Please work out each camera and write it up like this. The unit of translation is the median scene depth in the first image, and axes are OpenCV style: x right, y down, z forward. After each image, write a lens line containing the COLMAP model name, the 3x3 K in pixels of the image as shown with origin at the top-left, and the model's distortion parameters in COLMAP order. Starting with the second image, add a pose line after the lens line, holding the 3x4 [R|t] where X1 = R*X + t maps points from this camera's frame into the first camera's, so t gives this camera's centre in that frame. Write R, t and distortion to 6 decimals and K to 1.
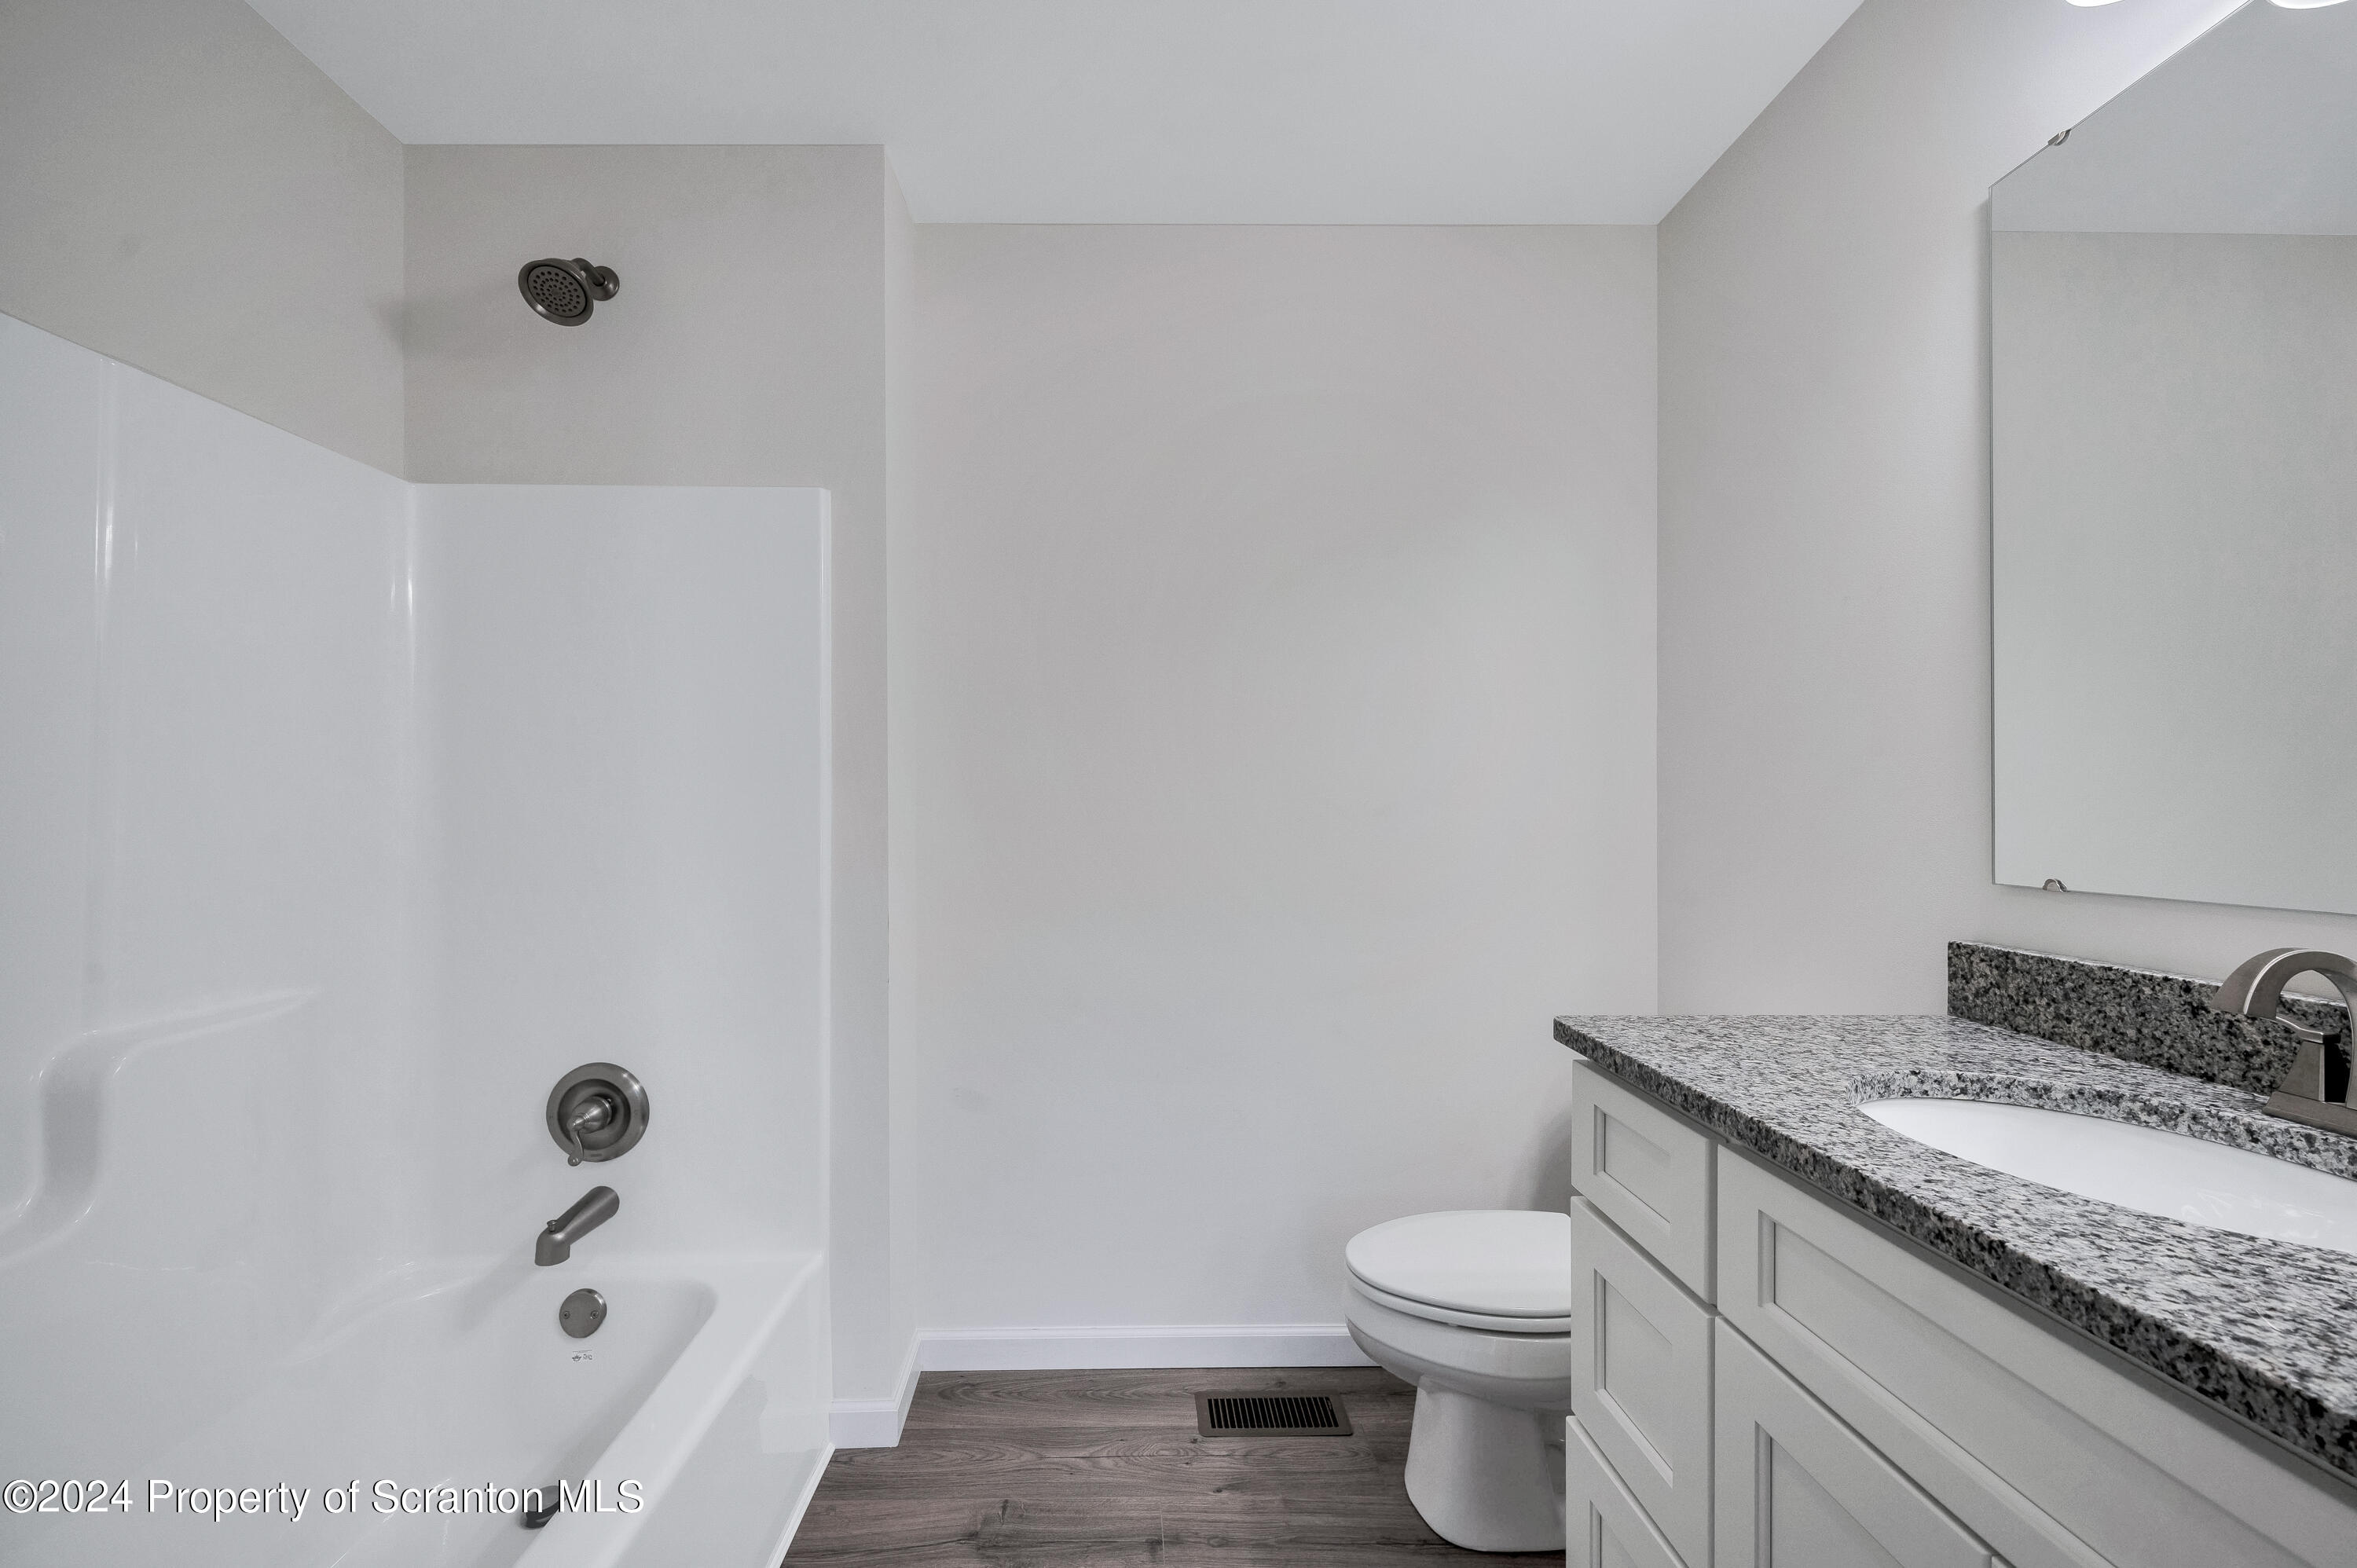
lens RADIAL K [[928.1, 0, 1153.9], [0, 928.1, 795.8], [0, 0, 1]] dist [-0.002056, 0.000244]
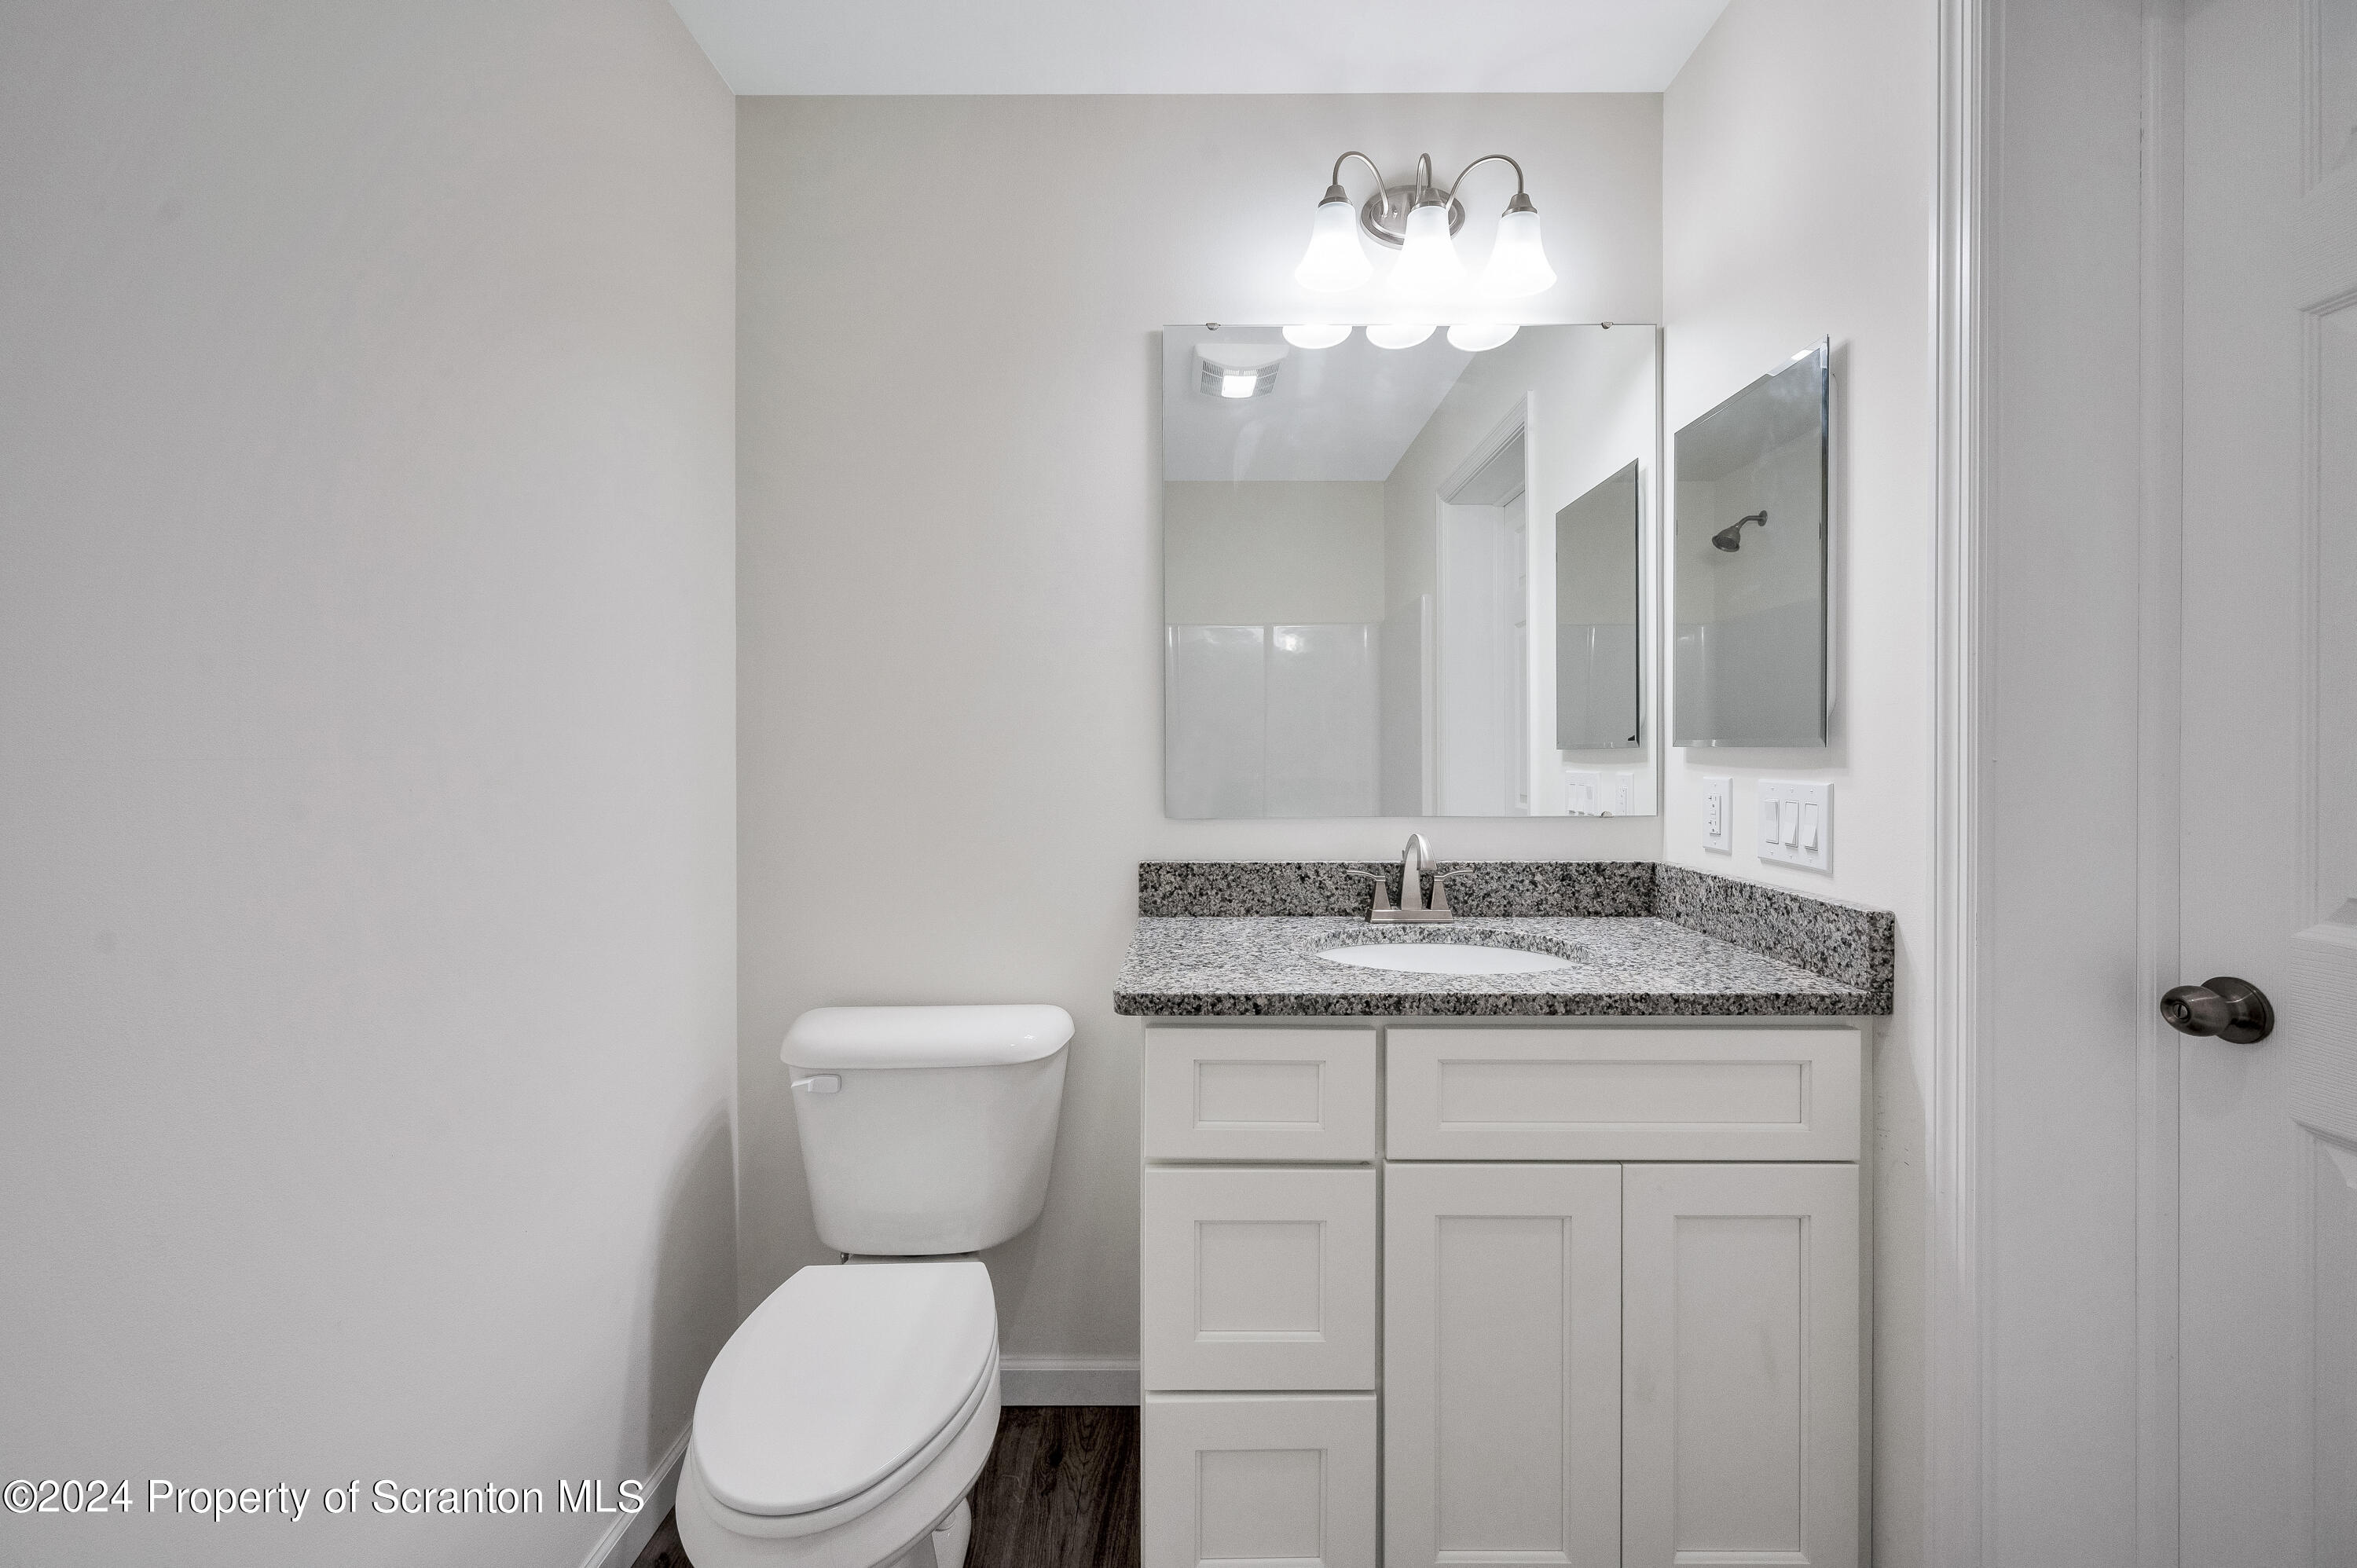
lens RADIAL K [[928.1, 0, 1167.8], [0, 928.1, 782.7], [0, 0, 1]] dist [-0.002056, 0.000244]
pose [[0.034642, -0.027593, 0.999019, -0.569090], [-0.010062, 0.999558, 0.027957, 0.004153], [-0.999349, -0.011021, 0.034349, 1.085866]]
